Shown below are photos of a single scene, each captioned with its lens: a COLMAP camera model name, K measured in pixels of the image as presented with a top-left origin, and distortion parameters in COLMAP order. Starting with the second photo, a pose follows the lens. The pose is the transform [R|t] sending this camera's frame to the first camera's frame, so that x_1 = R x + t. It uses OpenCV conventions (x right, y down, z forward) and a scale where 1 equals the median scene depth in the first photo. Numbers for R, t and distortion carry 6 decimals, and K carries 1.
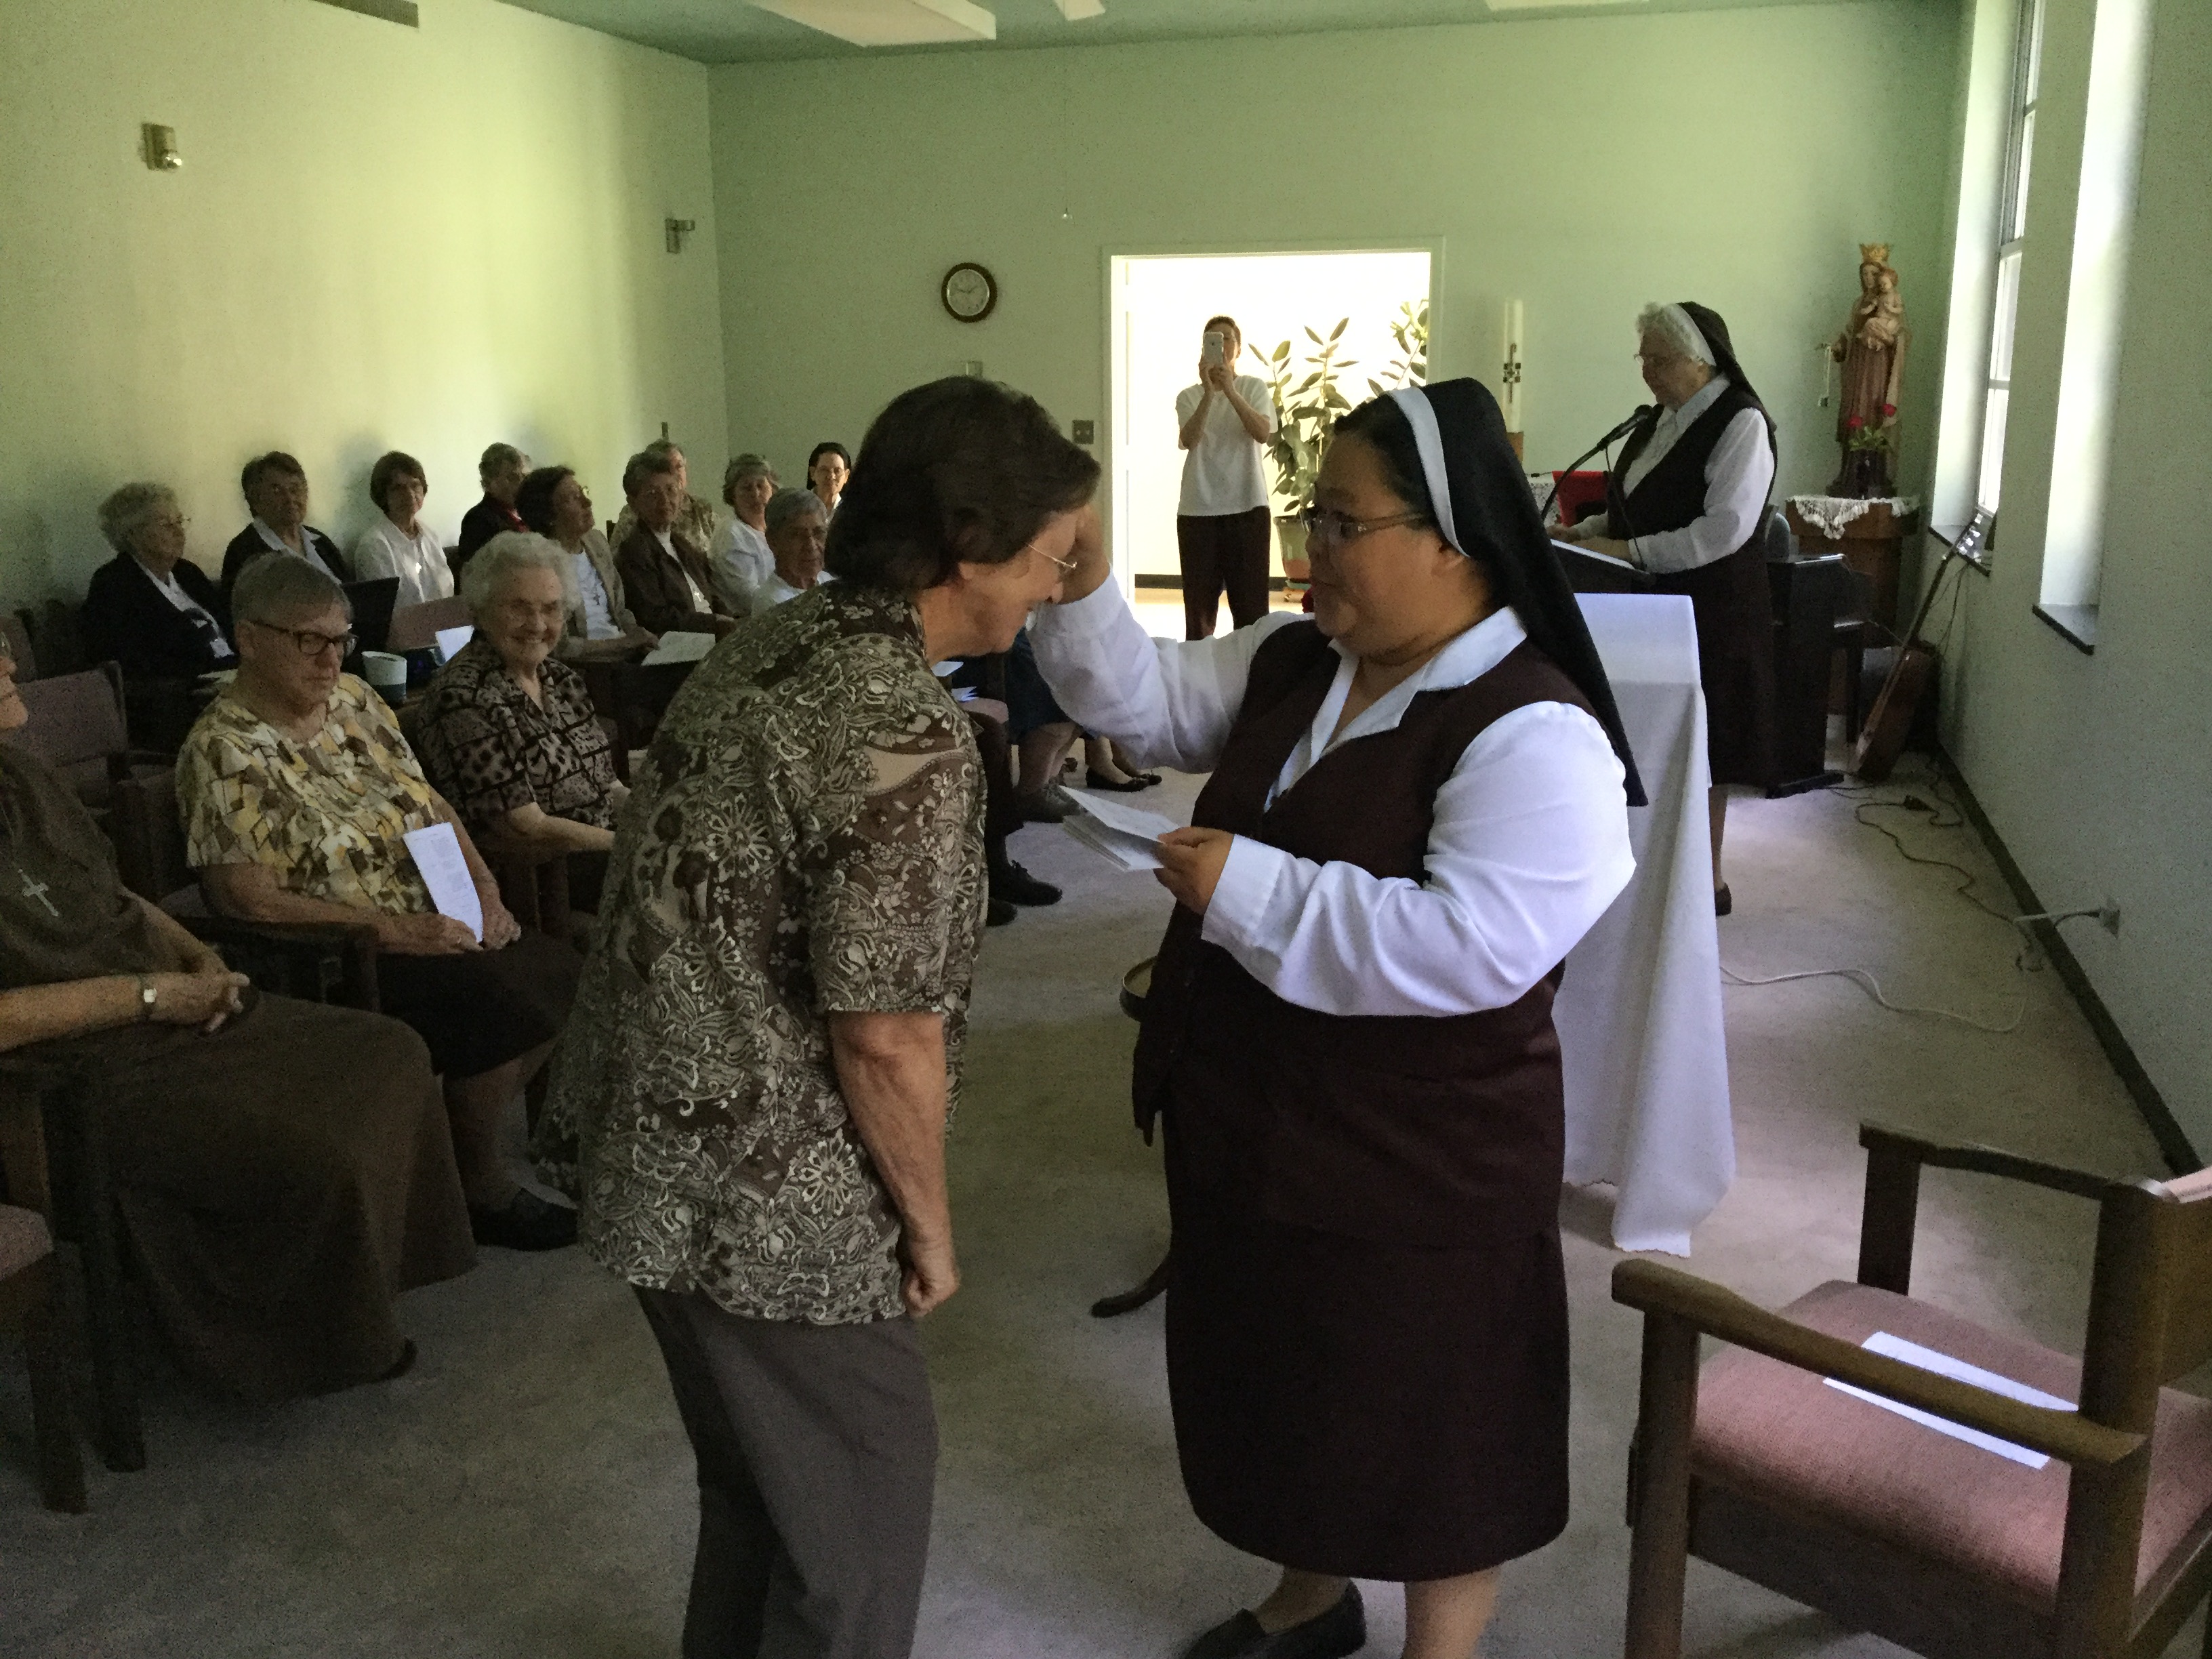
lens RADIAL K [[1977.3, 0, 1119.6], [0, 1977.3, 818.4], [0, 0, 1]] dist [0.103119, -0.192339]
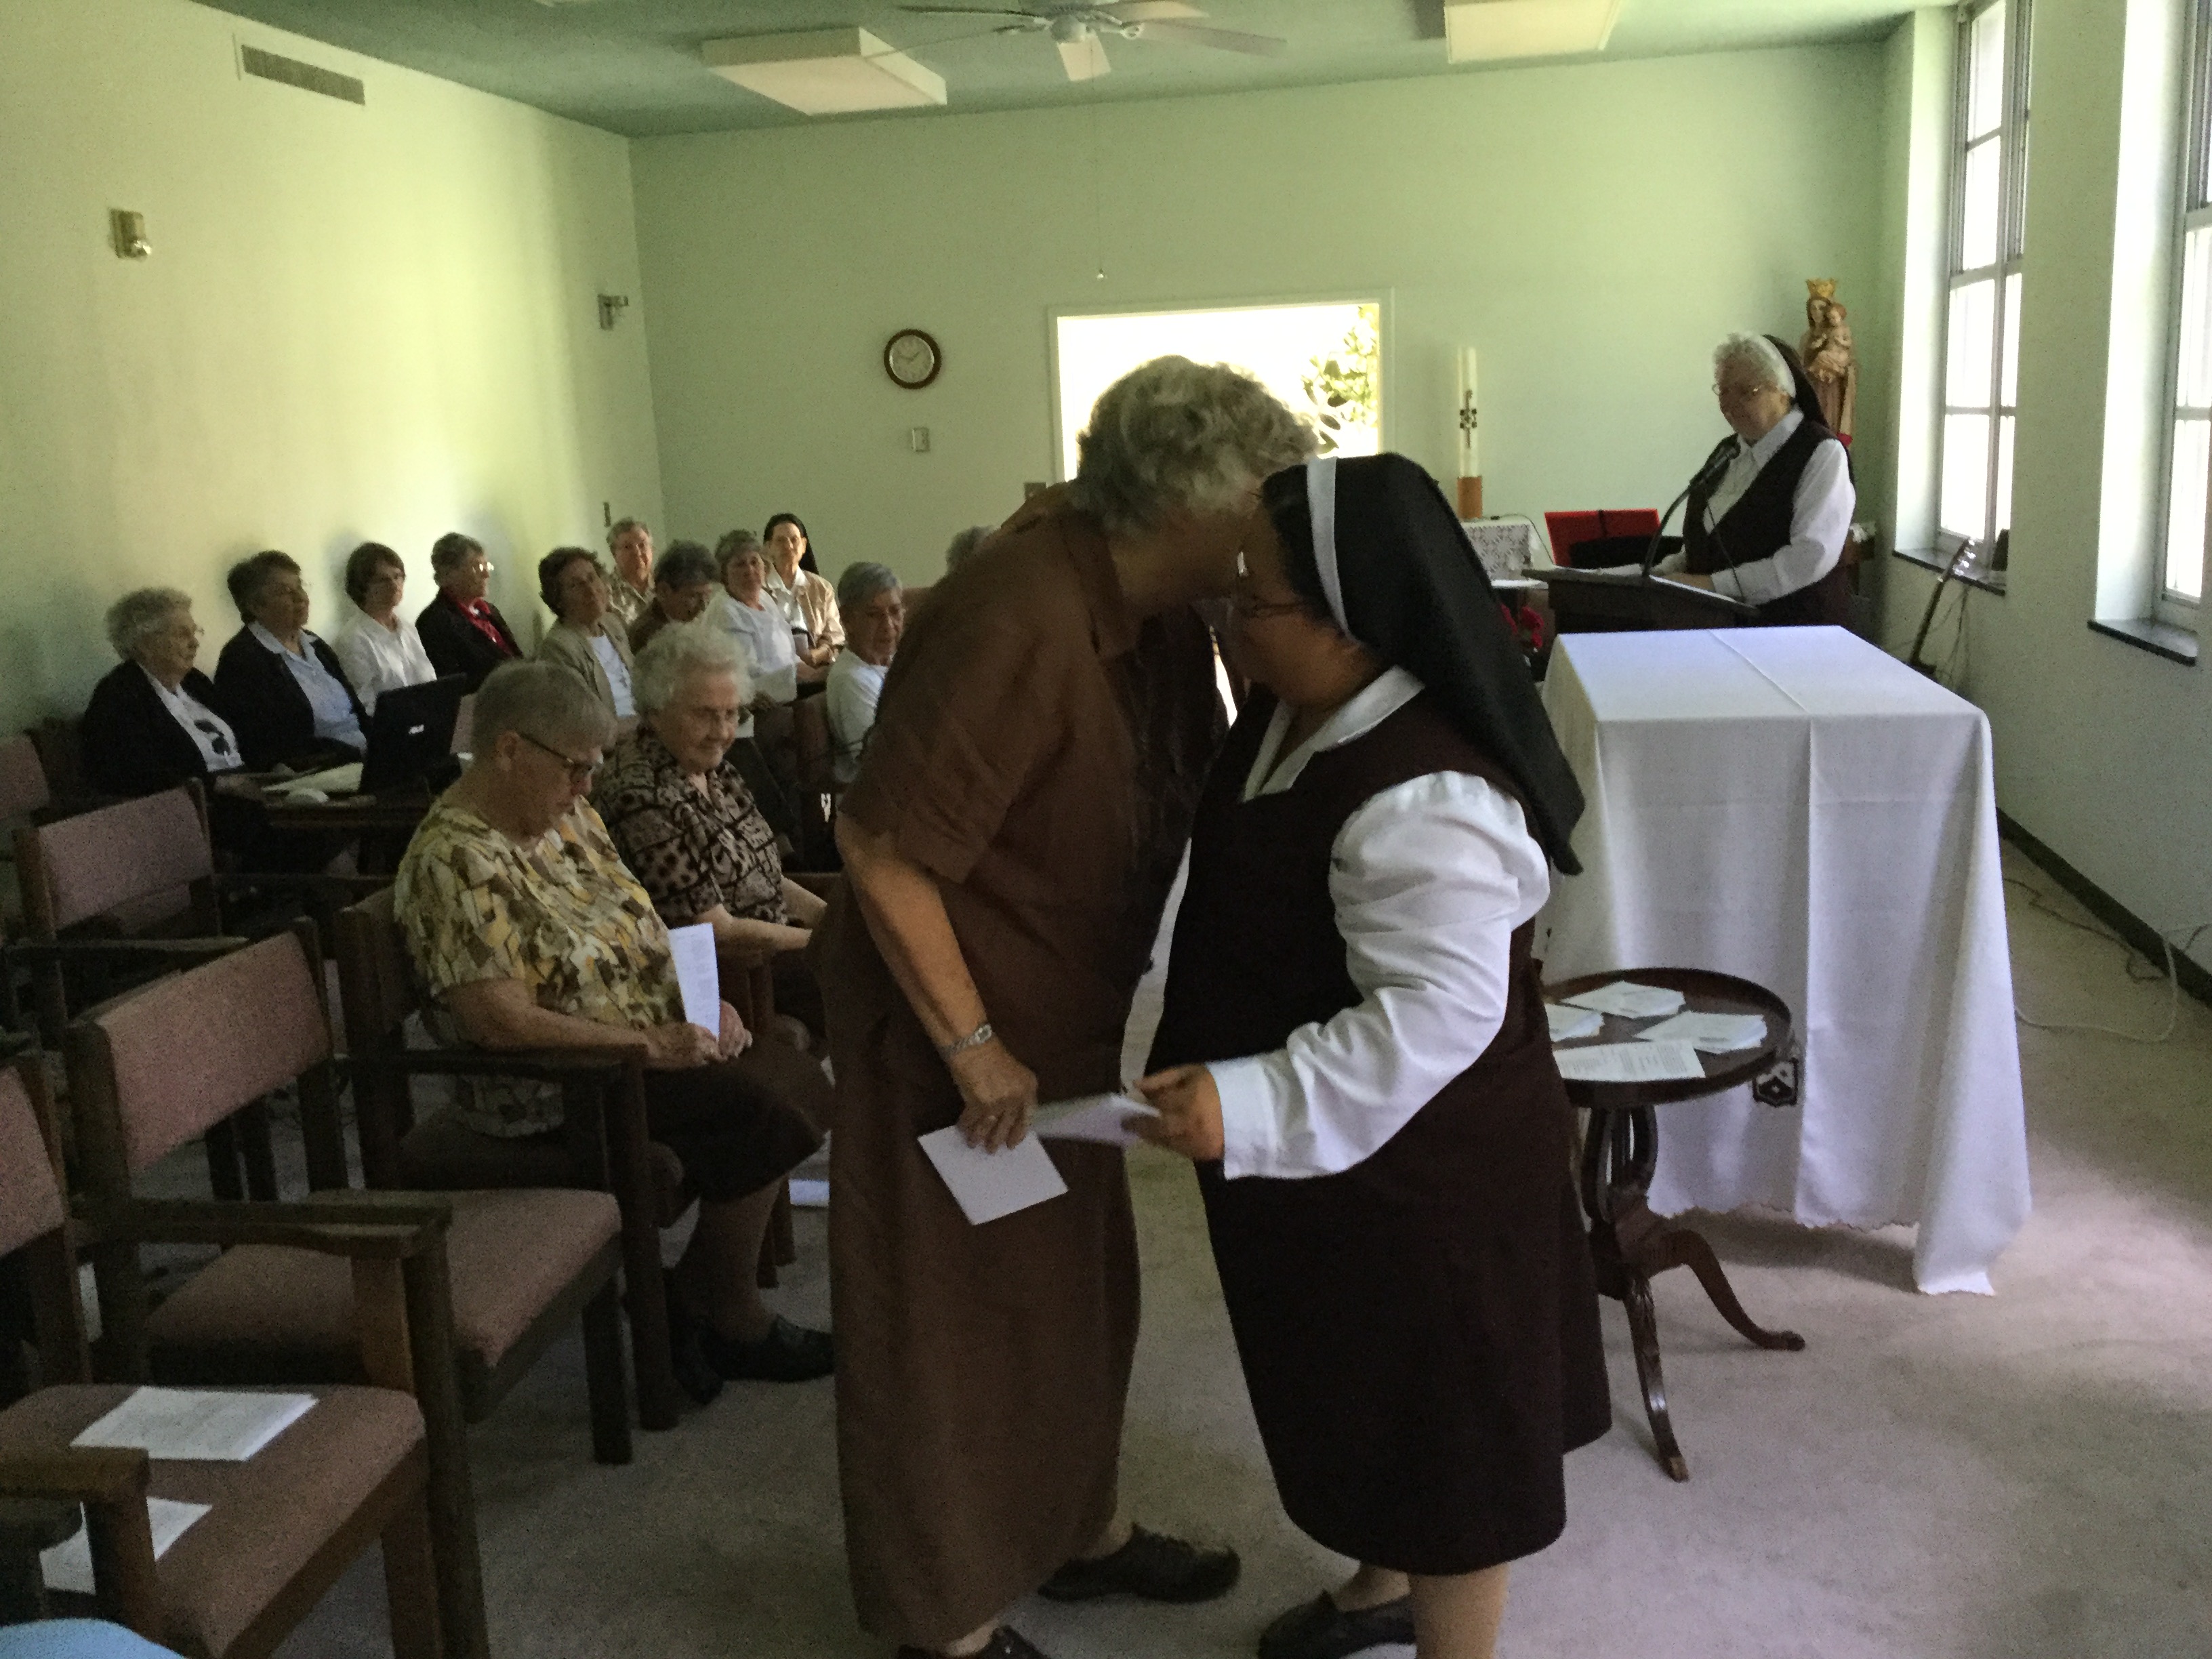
lens RADIAL K [[1977.3, 0, 1110.5], [0, 1977.3, 821.4], [0, 0, 1]] dist [0.103119, -0.192339]
pose [[0.994914, -0.055362, 0.084153, -0.116455], [0.057740, 0.997991, -0.026084, -0.006131], [-0.082540, 0.030811, 0.996111, 0.025427]]
